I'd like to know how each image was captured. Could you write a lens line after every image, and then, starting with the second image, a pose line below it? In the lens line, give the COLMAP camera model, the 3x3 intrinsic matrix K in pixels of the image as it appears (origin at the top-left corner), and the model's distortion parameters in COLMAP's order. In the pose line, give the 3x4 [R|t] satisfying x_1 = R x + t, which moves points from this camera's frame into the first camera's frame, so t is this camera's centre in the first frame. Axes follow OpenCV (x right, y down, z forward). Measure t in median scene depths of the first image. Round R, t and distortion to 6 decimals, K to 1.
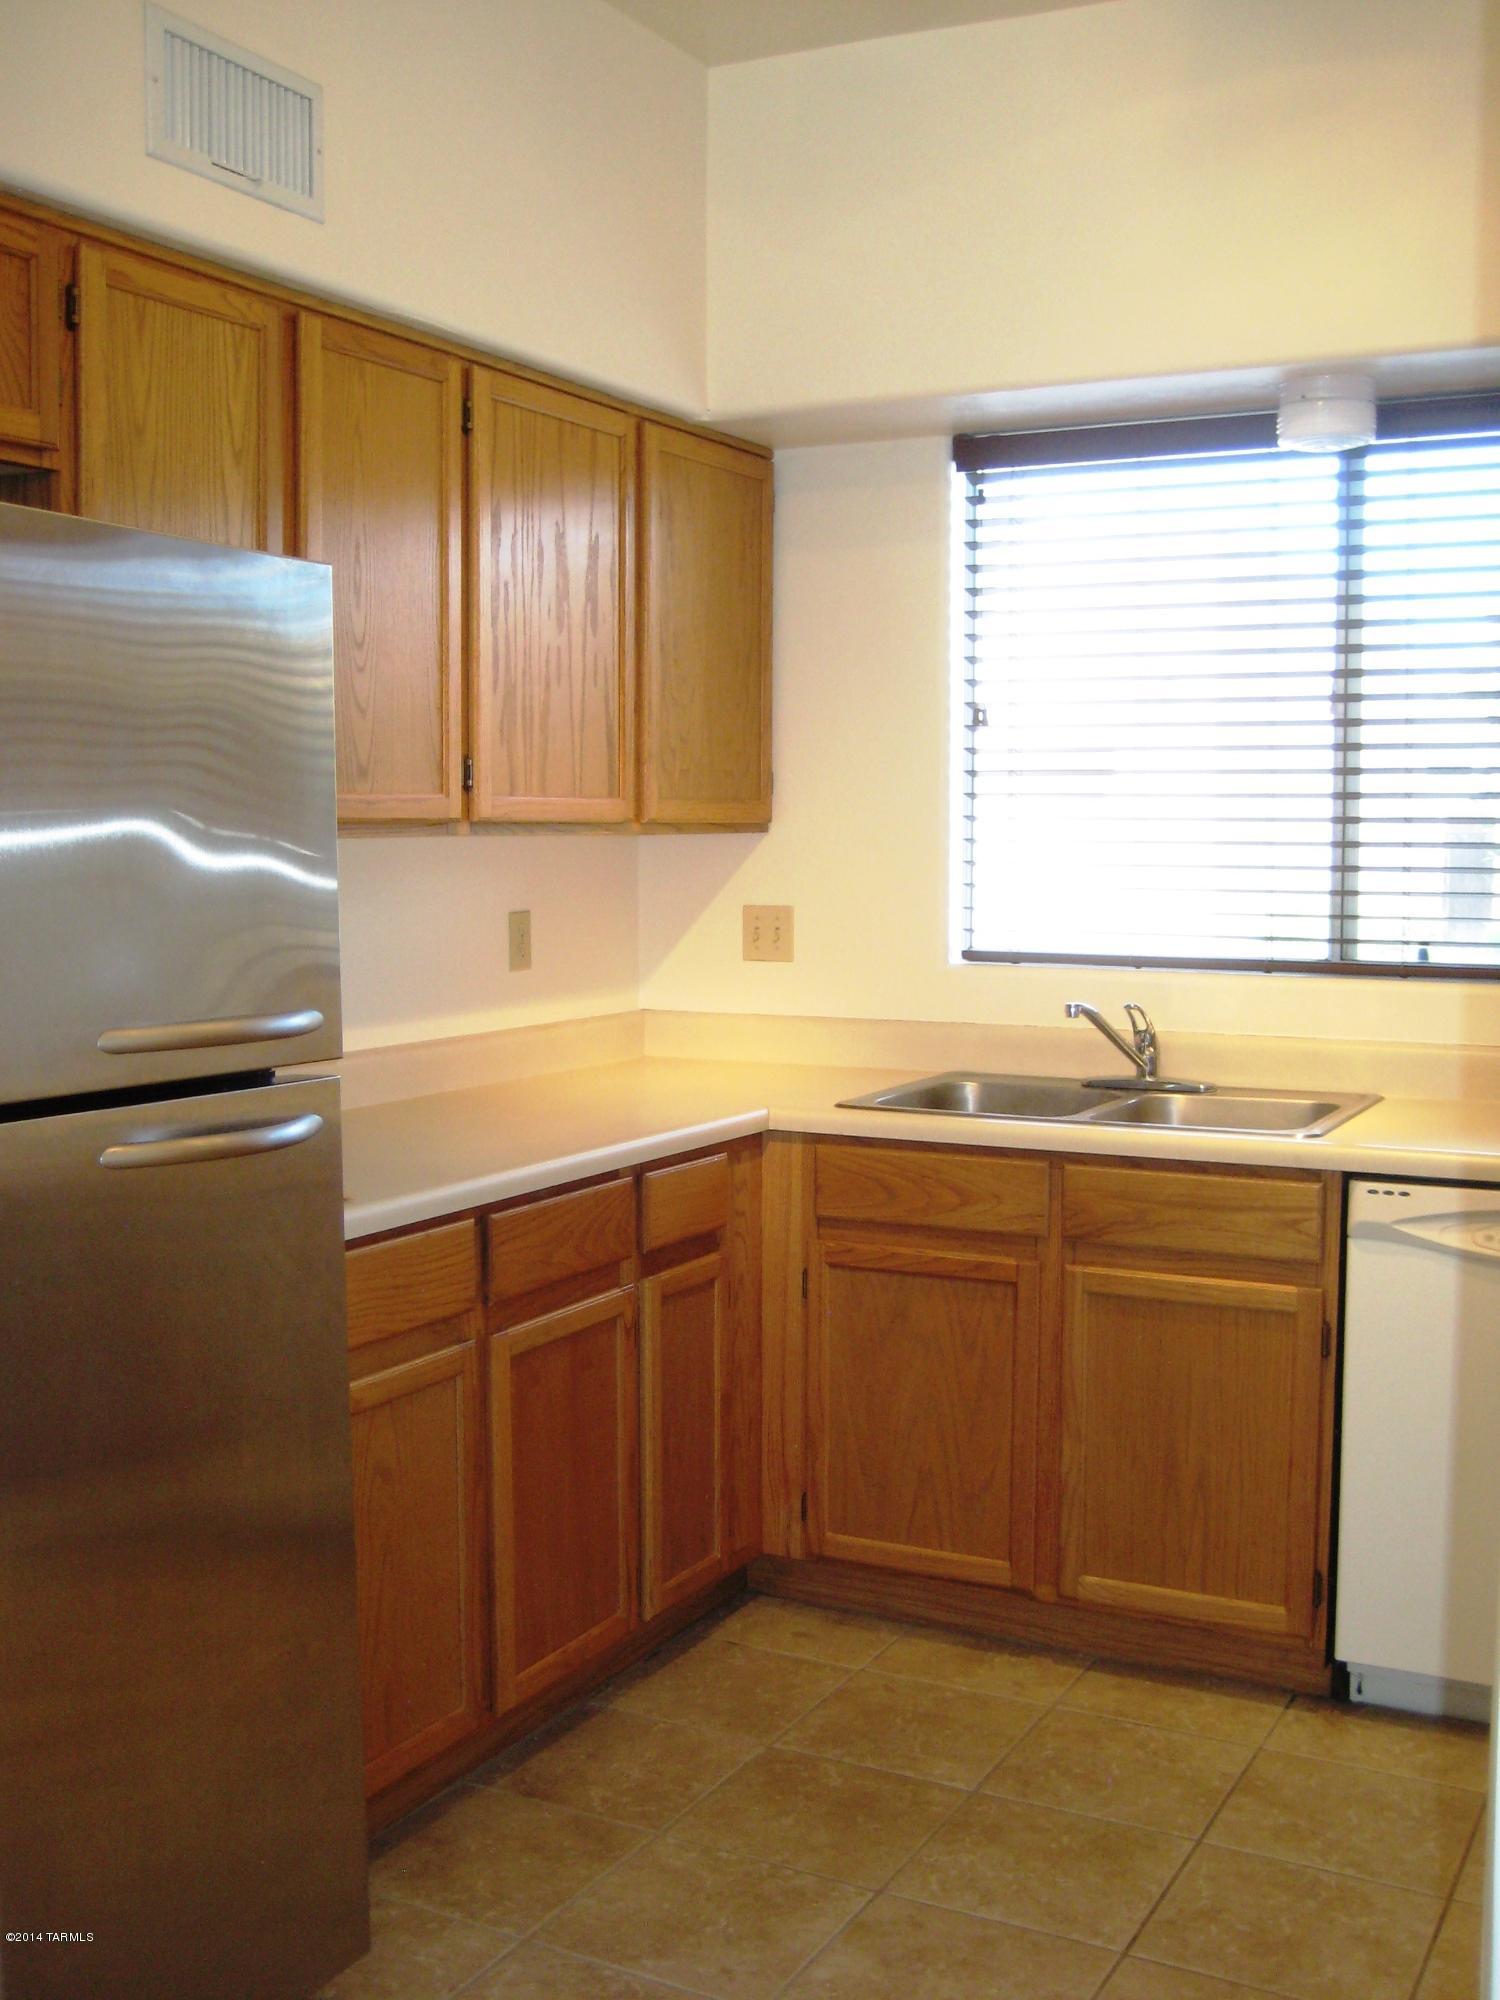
lens RADIAL K [[2102.0, 0, 724.0], [0, 2102.0, 1006.4], [0, 0, 1]] dist [-0.156071, 0.209191]
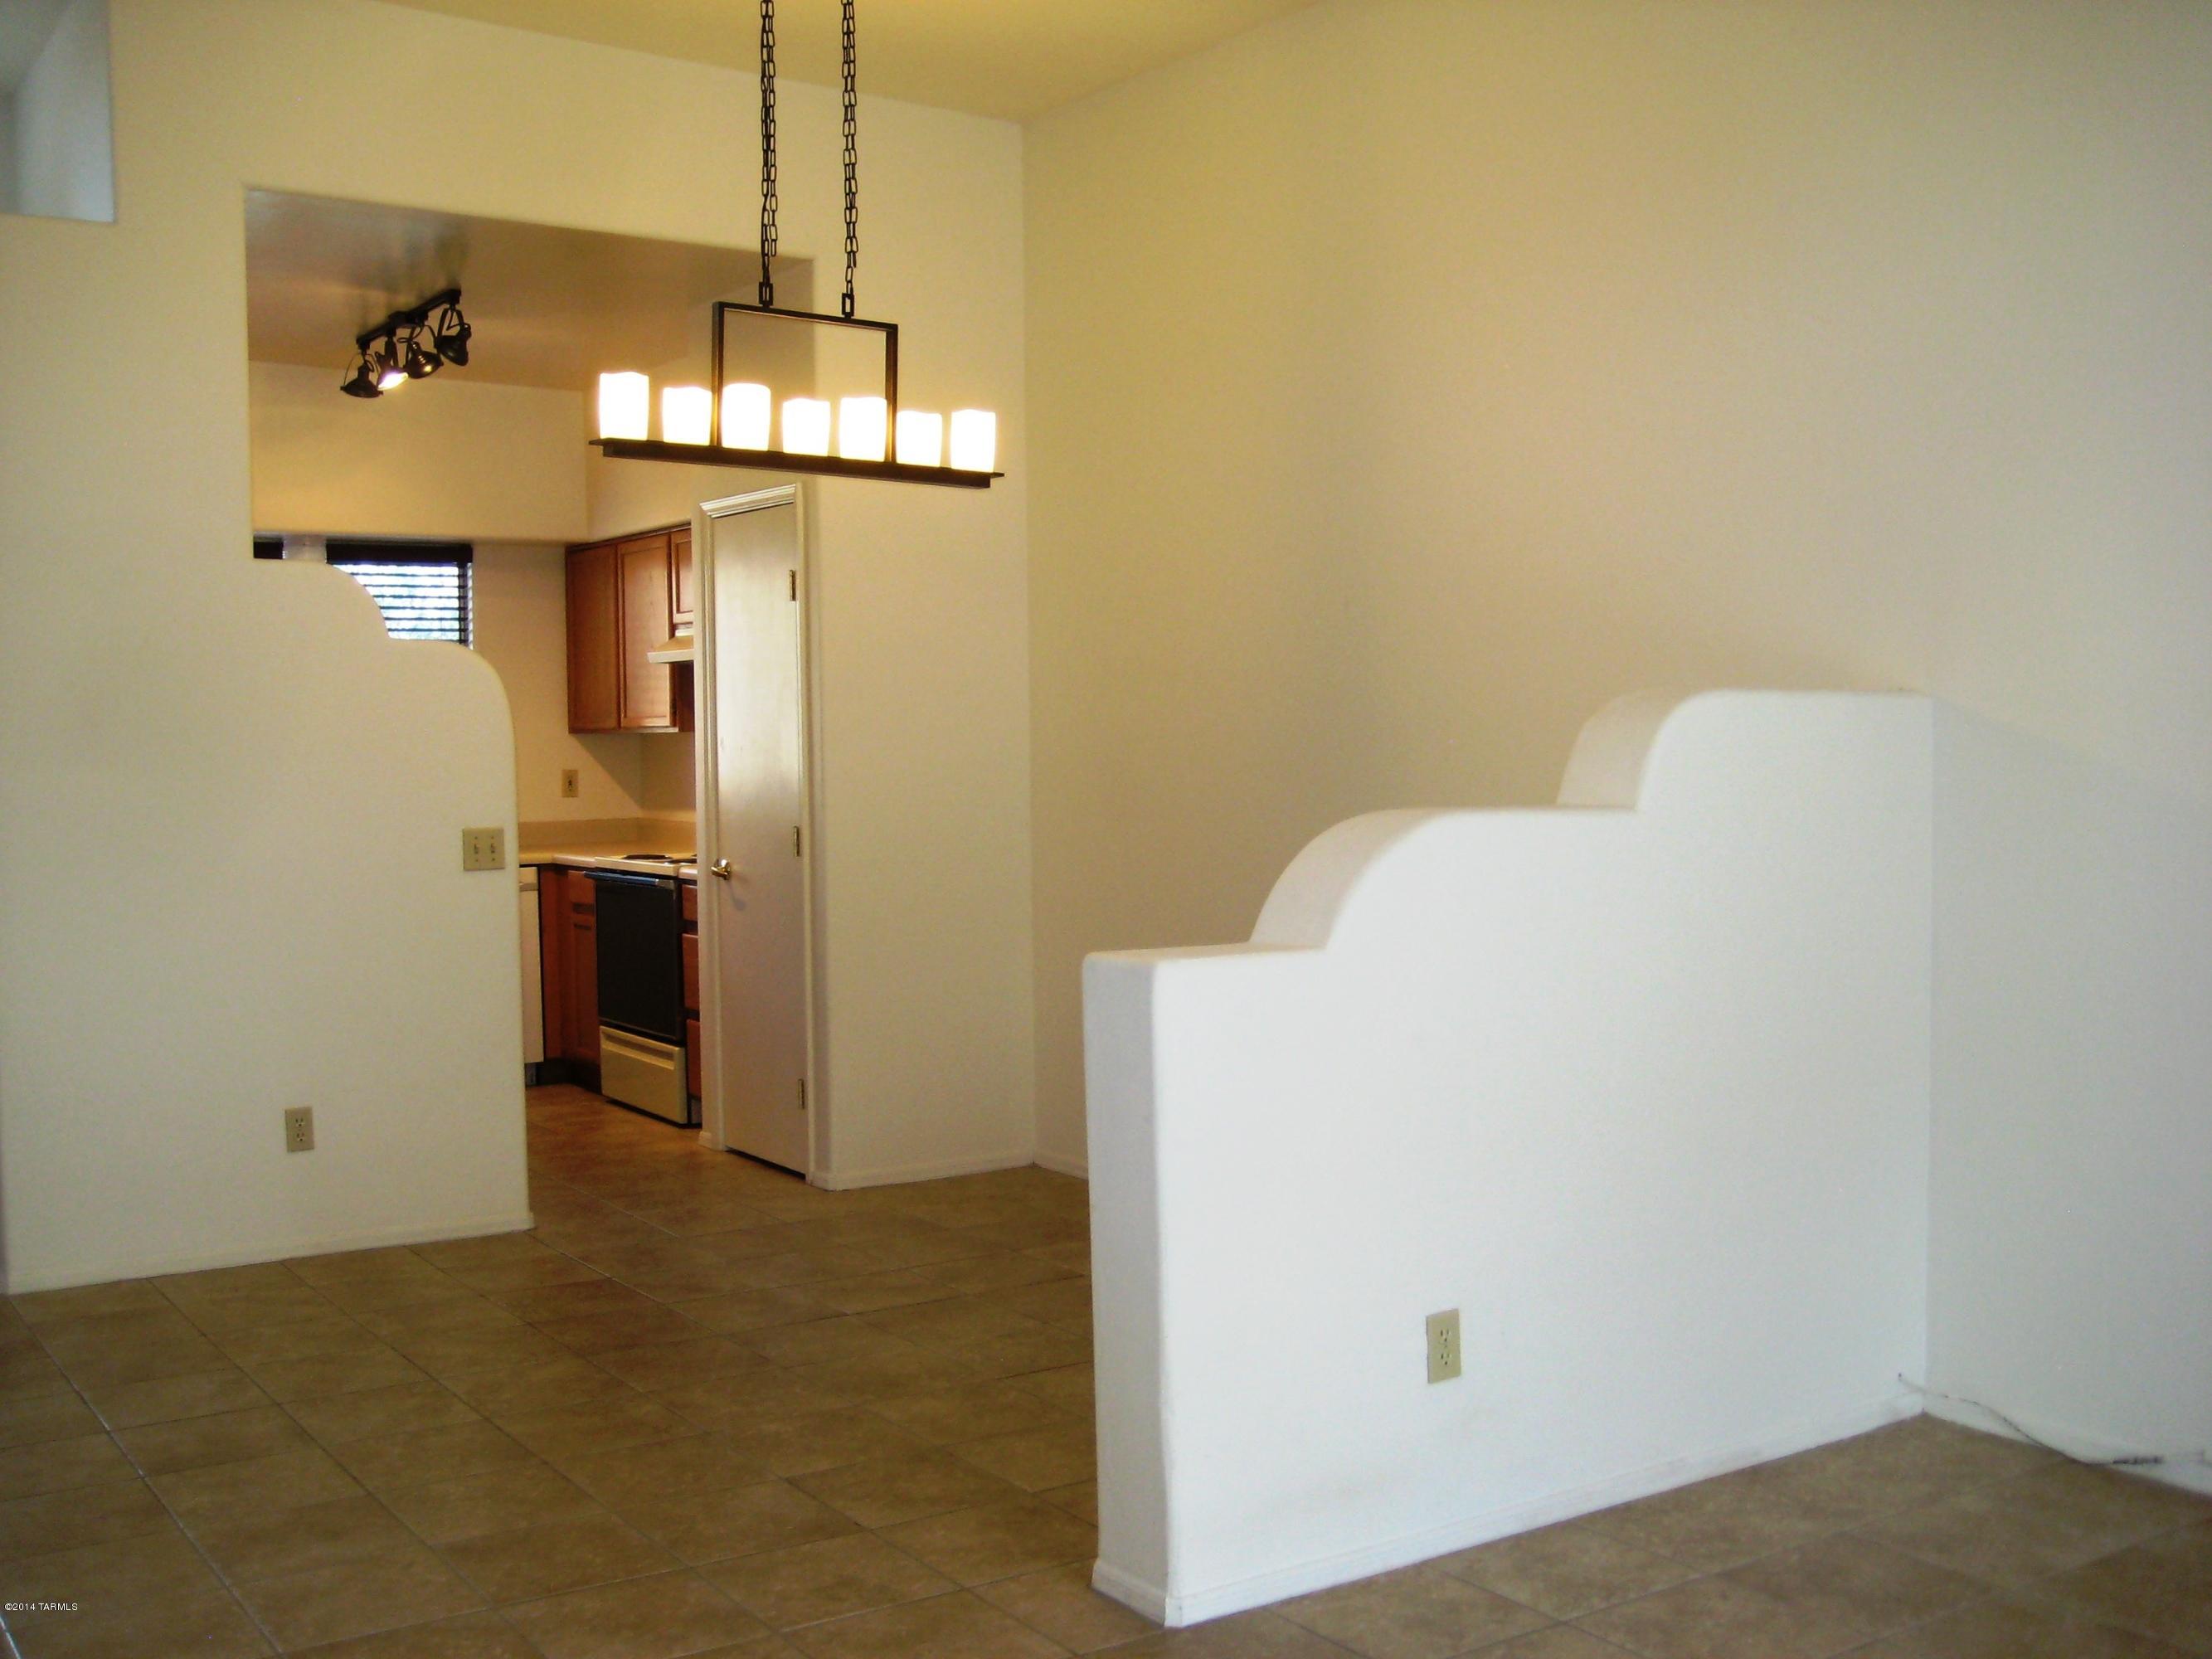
lens RADIAL K [[2324.9, 0, 1106.0], [0, 2324.9, 829.5], [0, 0, 1]] dist [-0.156071, 0.209191]
pose [[0.465152, -0.049577, 0.883841, -1.586299], [0.087451, 0.996120, 0.009851, 0.071912], [-0.880901, 0.072710, 0.467683, -0.959151]]
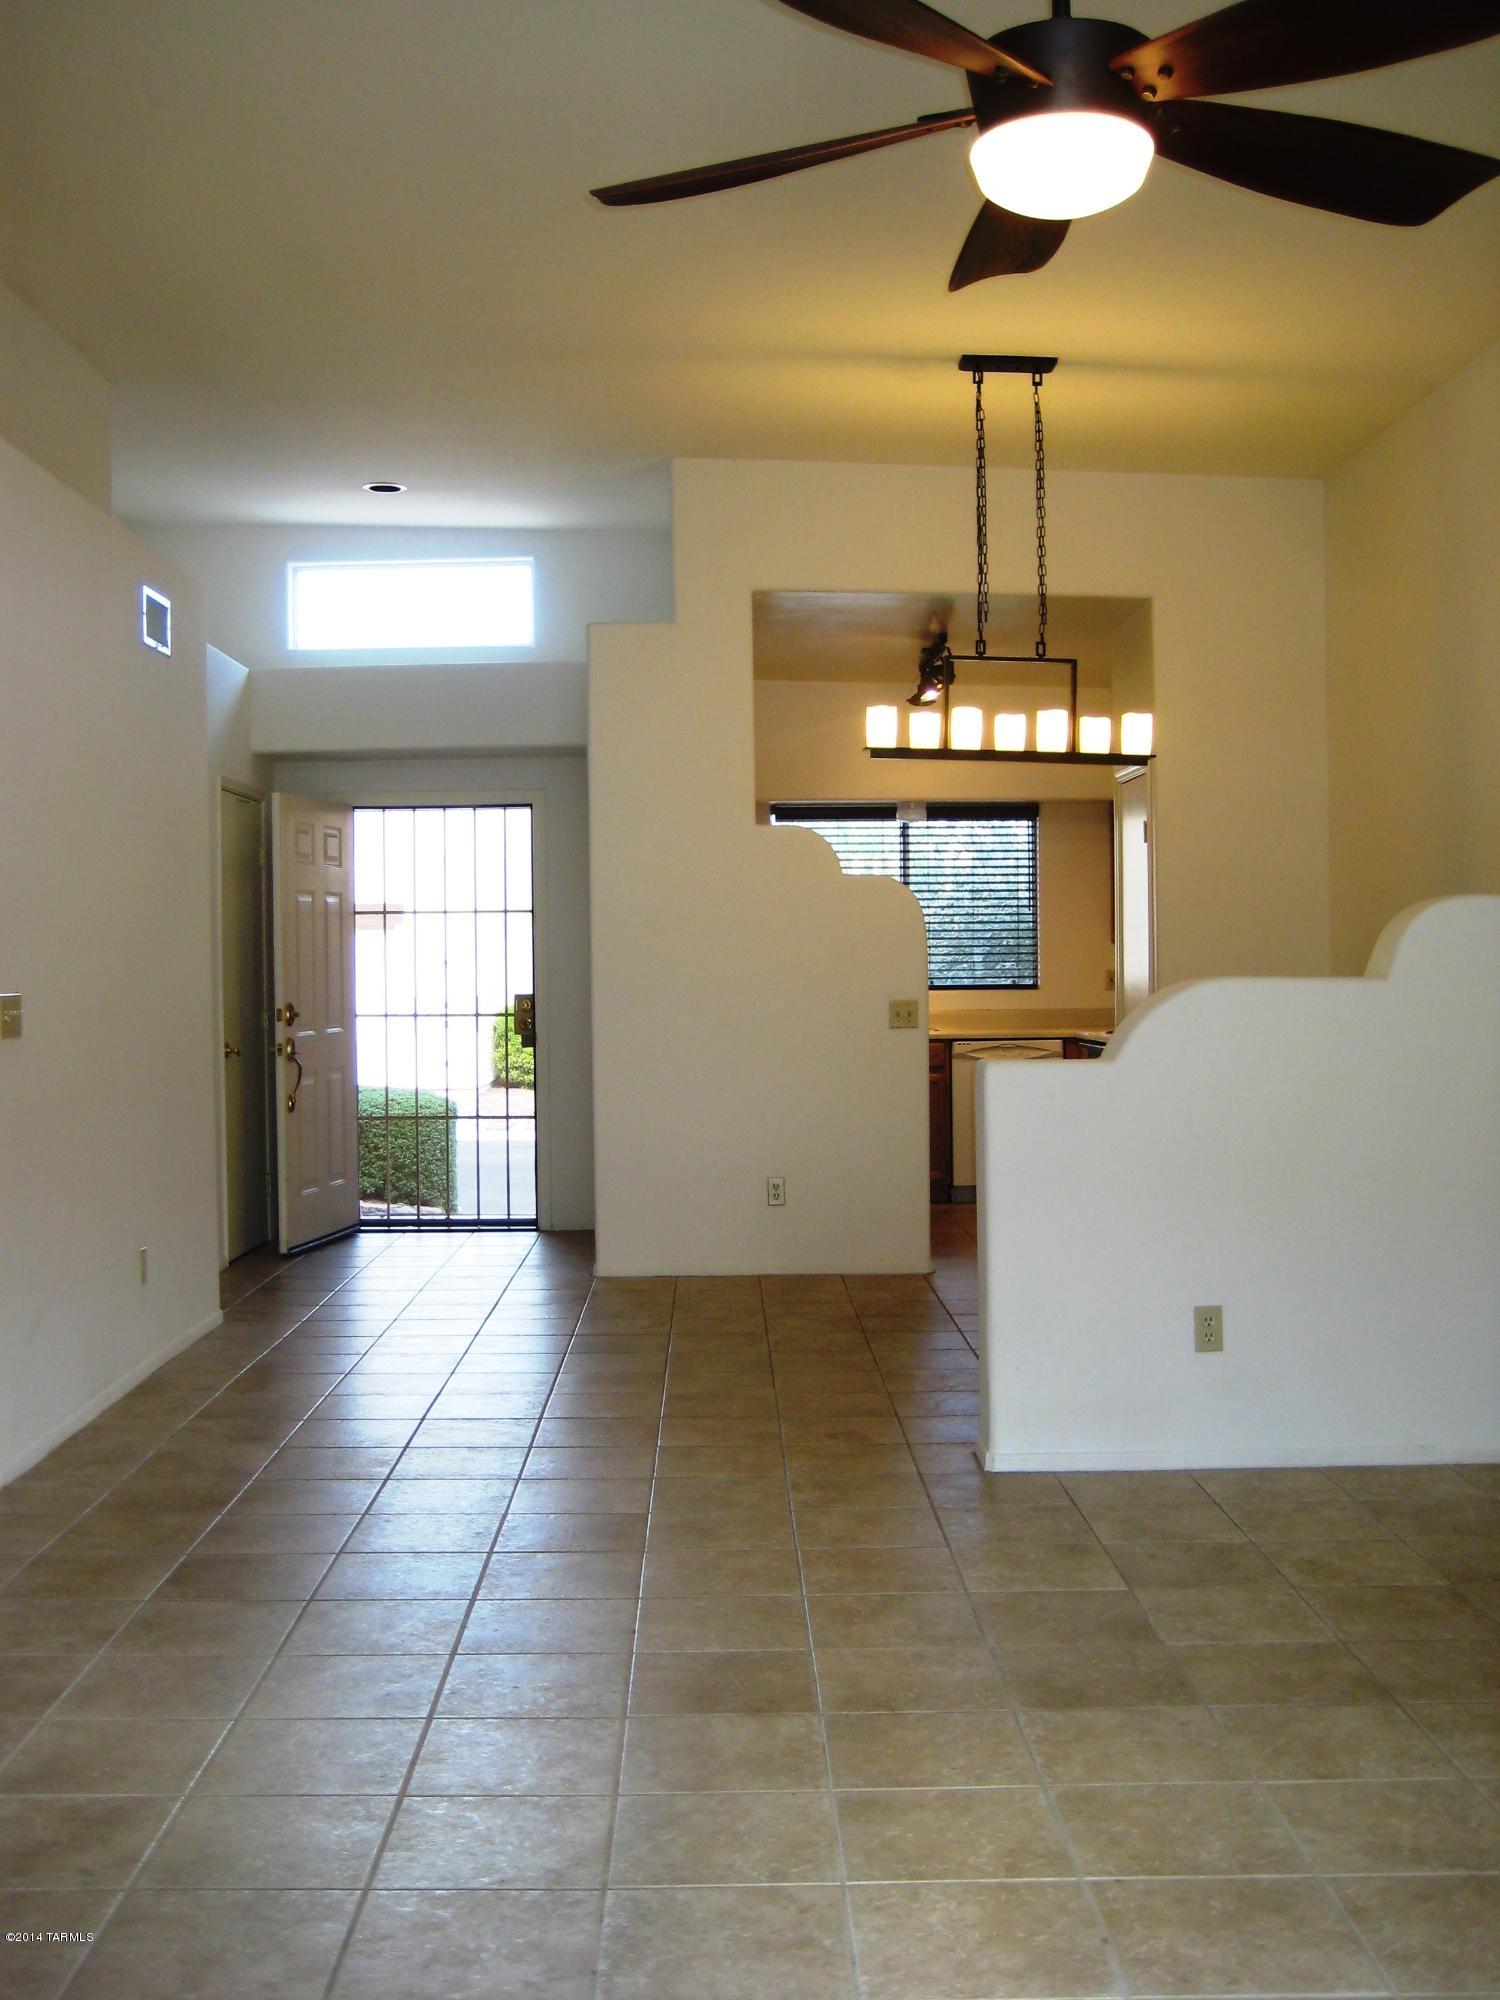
lens RADIAL K [[2102.0, 0, 724.0], [0, 2102.0, 1006.4], [0, 0, 1]] dist [-0.156071, 0.209191]
pose [[0.880408, -0.021369, 0.473736, -1.572307], [0.051730, 0.997350, -0.051148, 0.171117], [-0.471388, 0.069537, 0.879180, -1.771913]]
